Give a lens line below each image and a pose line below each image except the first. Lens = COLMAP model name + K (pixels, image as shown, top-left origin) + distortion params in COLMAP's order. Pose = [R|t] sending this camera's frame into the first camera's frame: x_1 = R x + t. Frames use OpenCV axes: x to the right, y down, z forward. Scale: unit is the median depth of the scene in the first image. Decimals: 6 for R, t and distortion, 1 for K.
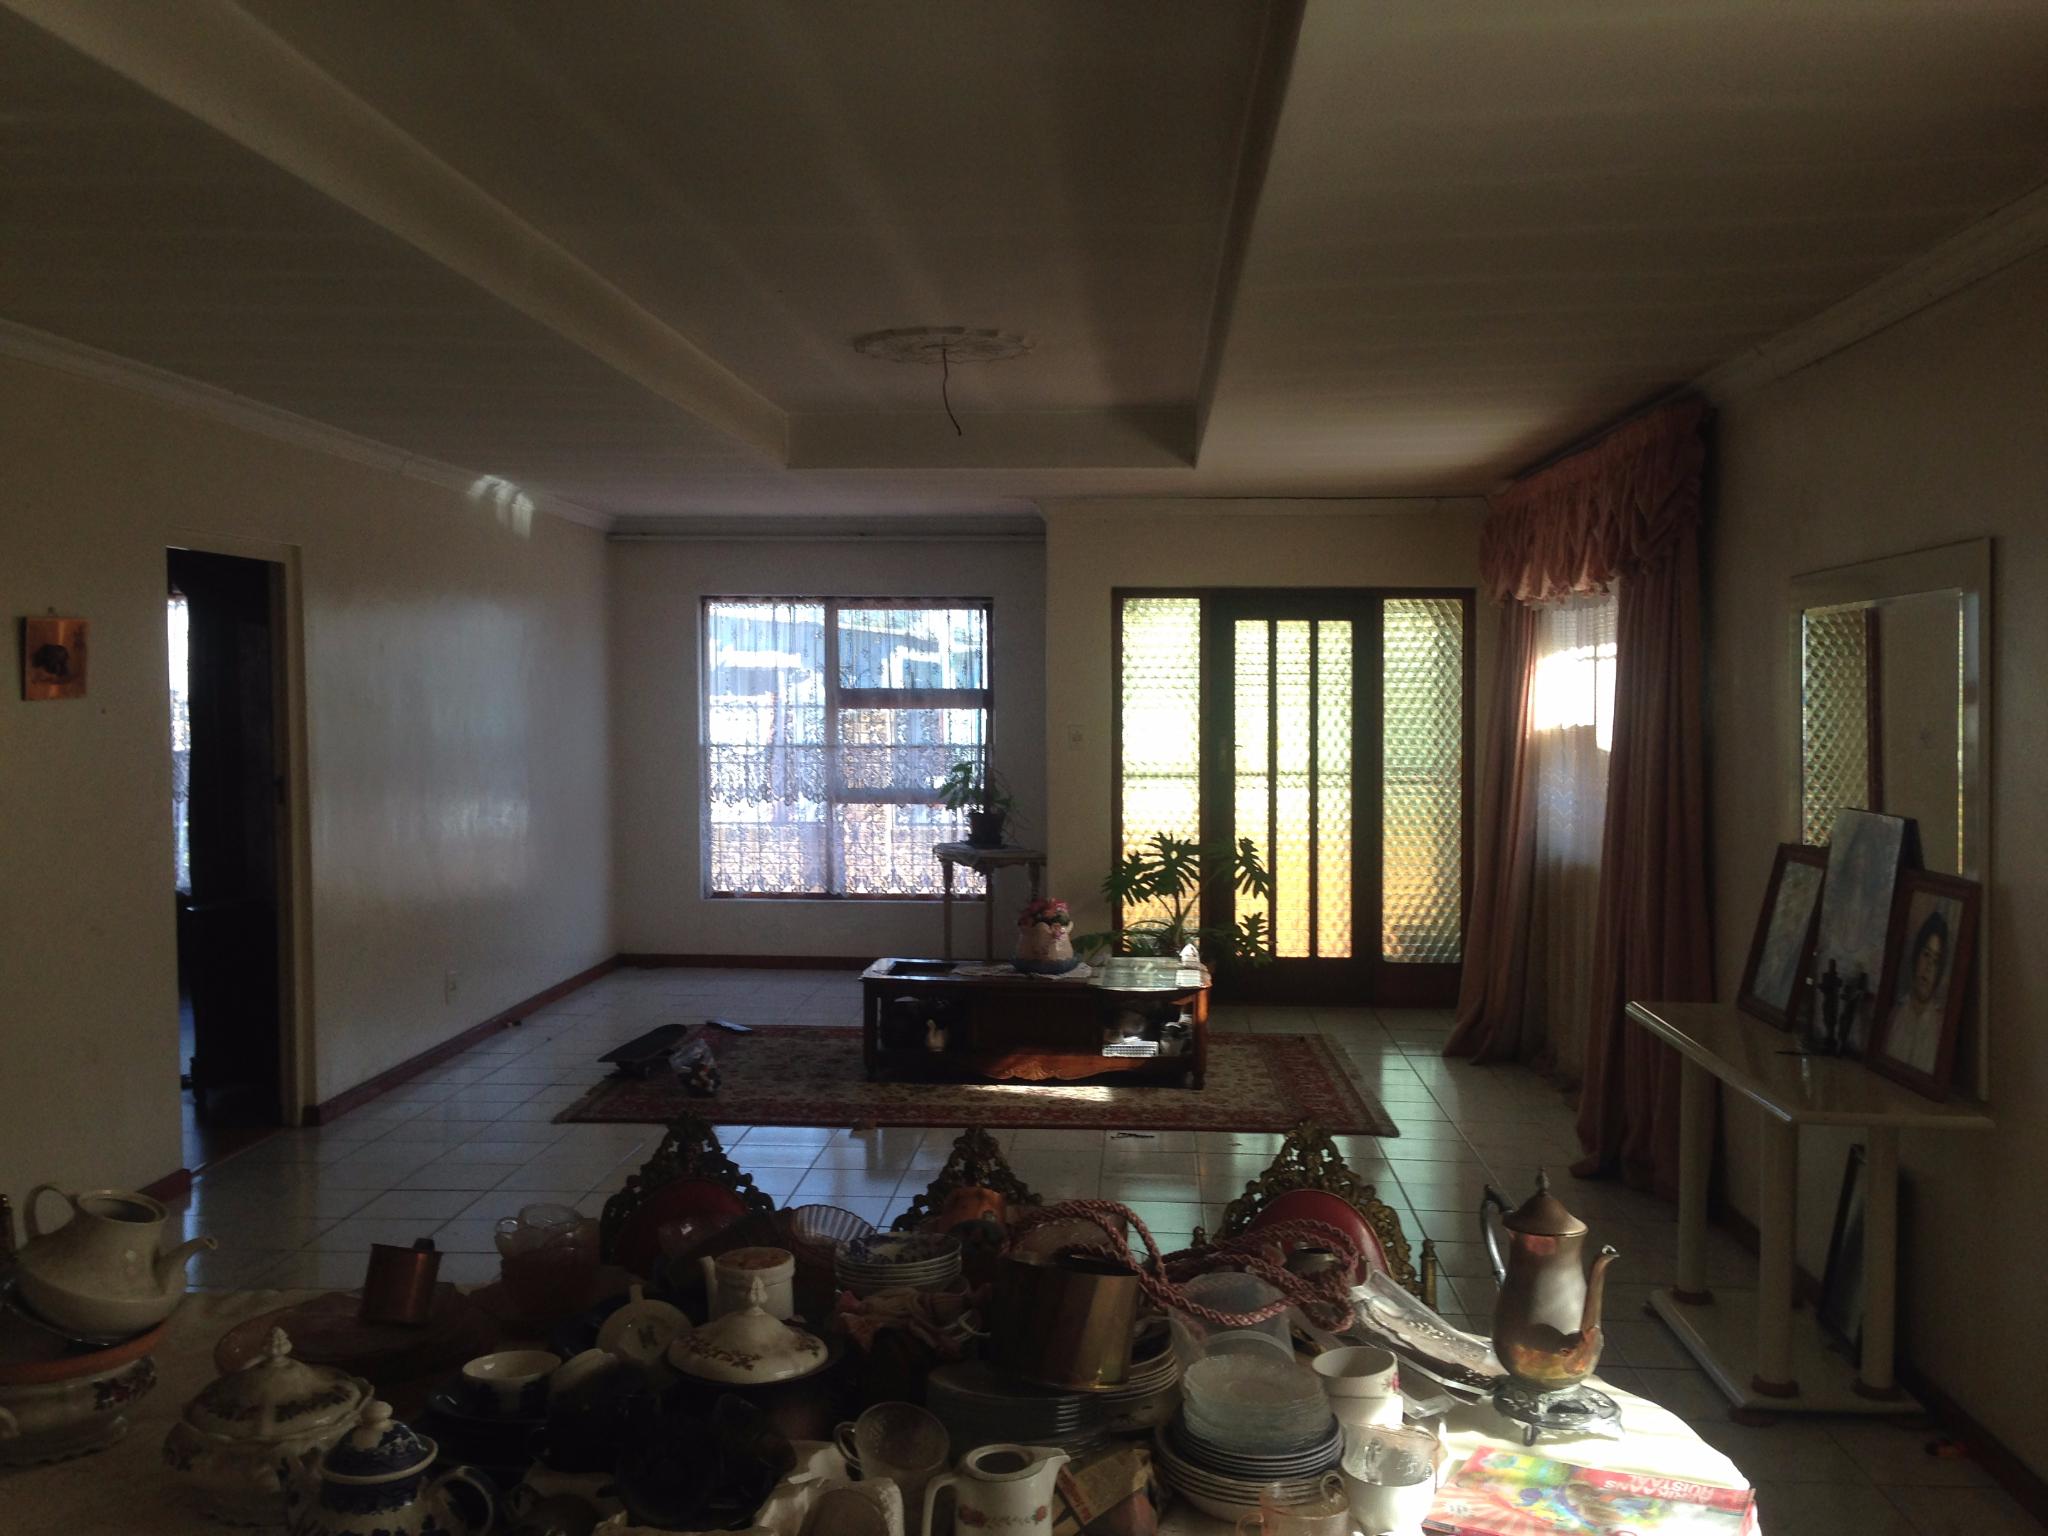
lens RADIAL K [[1866.0, 0, 1033.0], [0, 1866.0, 774.4], [0, 0, 1]] dist [0.104511, -0.146497]
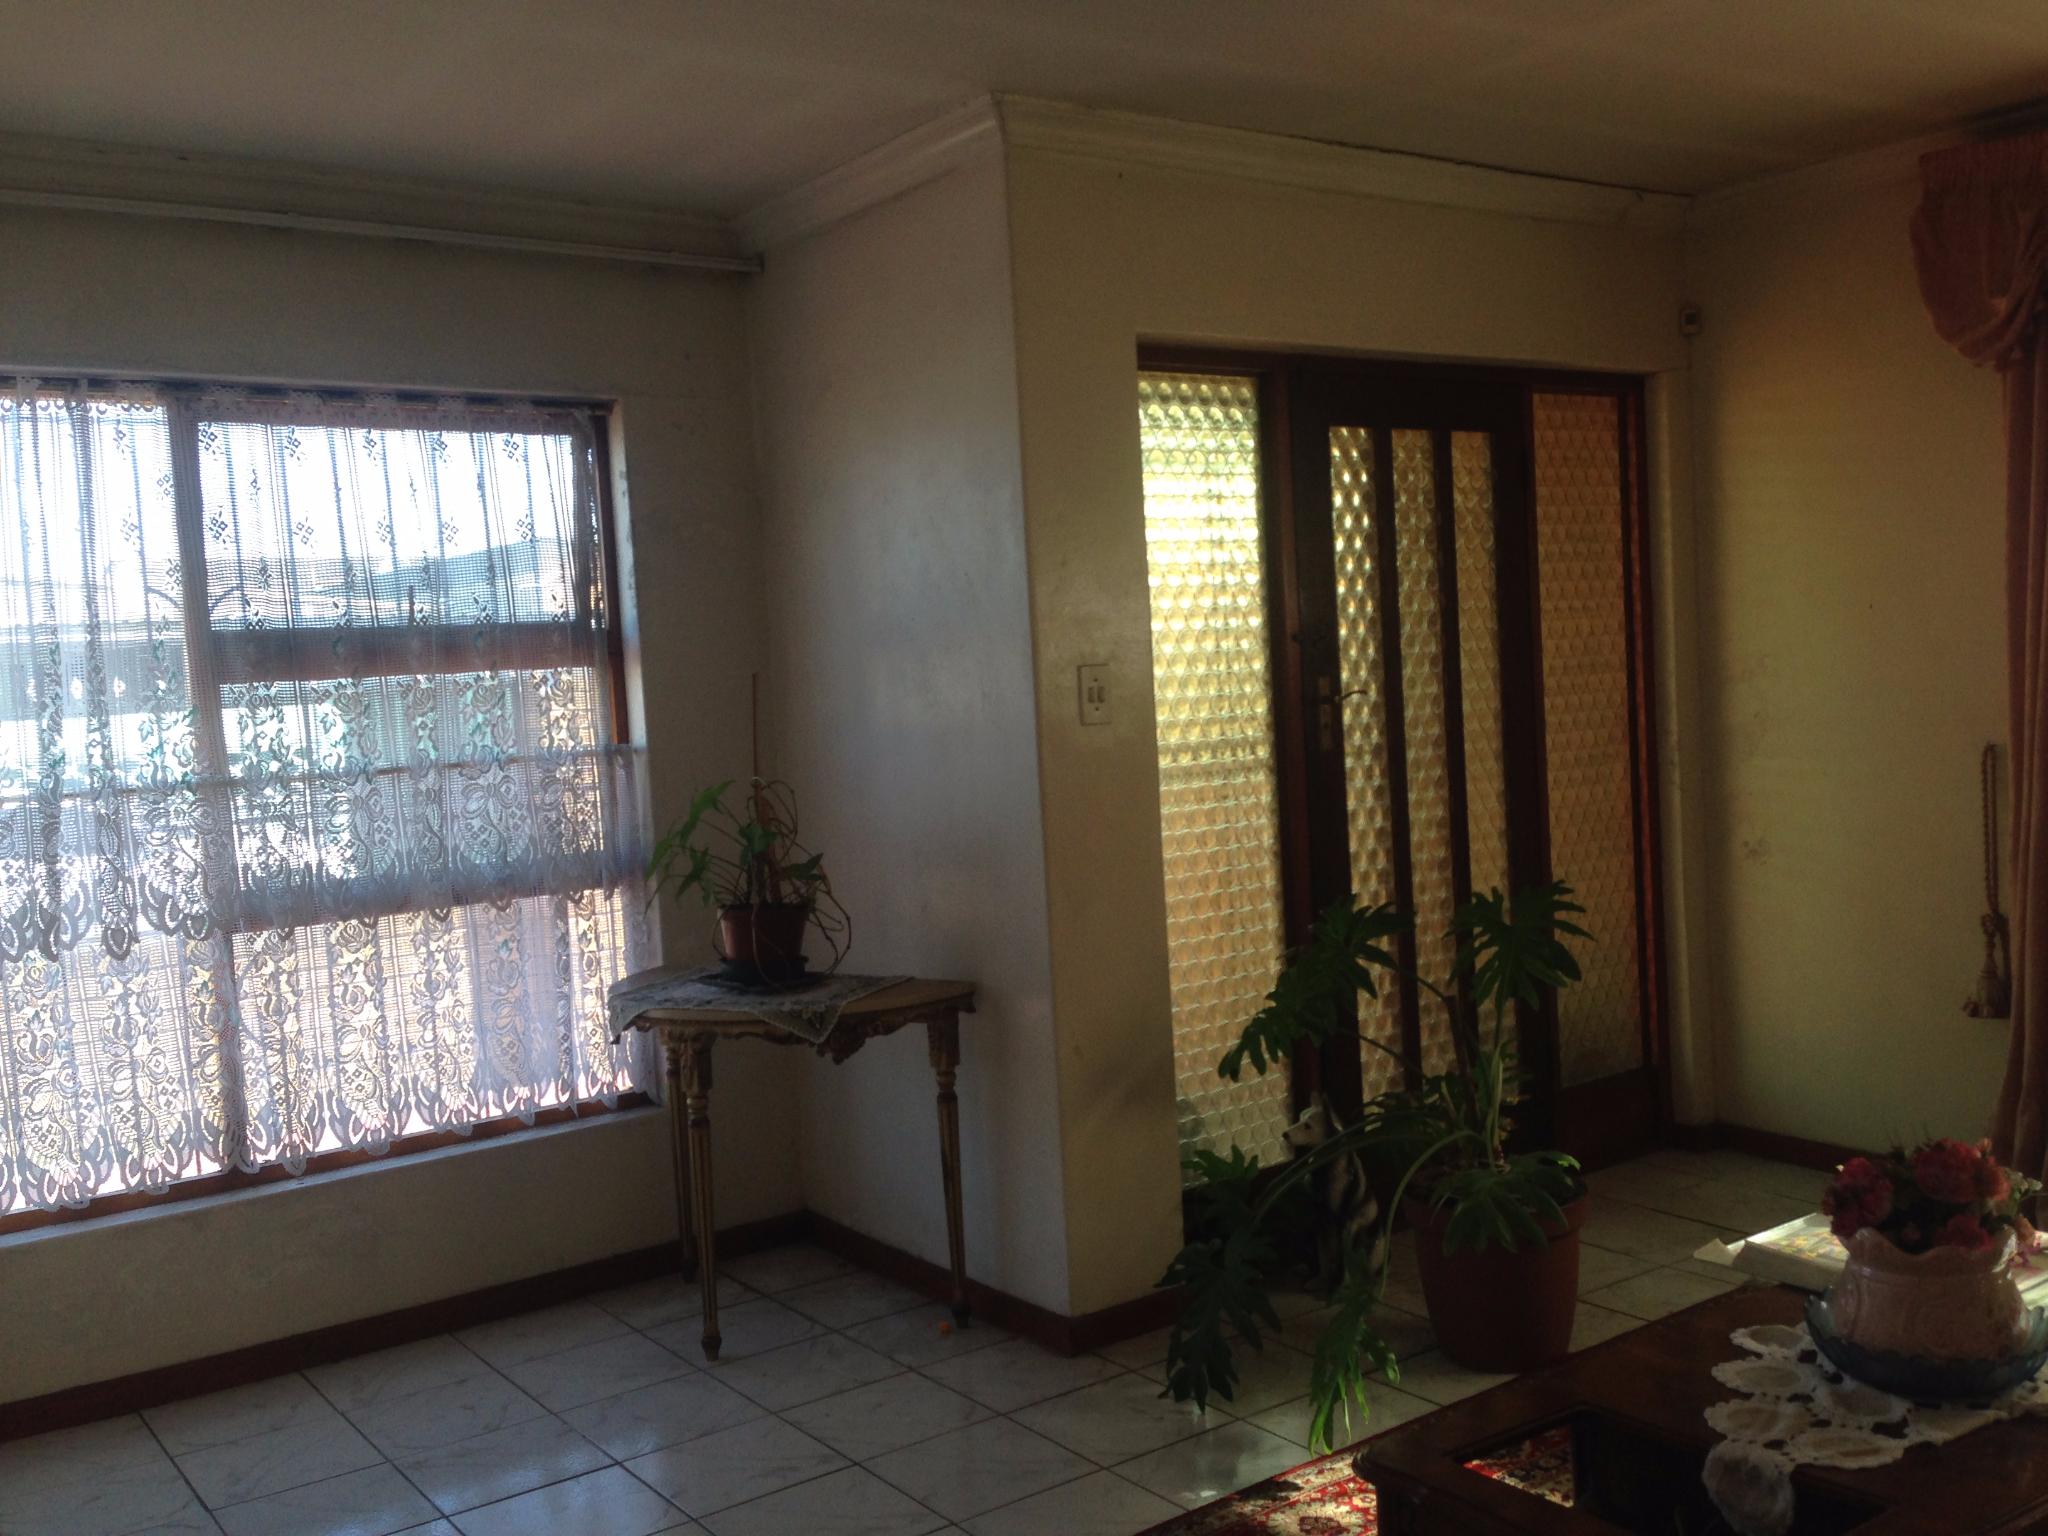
lens RADIAL K [[1878.0, 0, 1022.2], [0, 1878.0, 777.0], [0, 0, 1]] dist [0.124078, -0.202172]
pose [[0.777489, -0.083354, 0.623348, -0.222654], [0.087069, 0.995899, 0.024573, -0.011848], [-0.622840, 0.035169, 0.781558, 0.603236]]
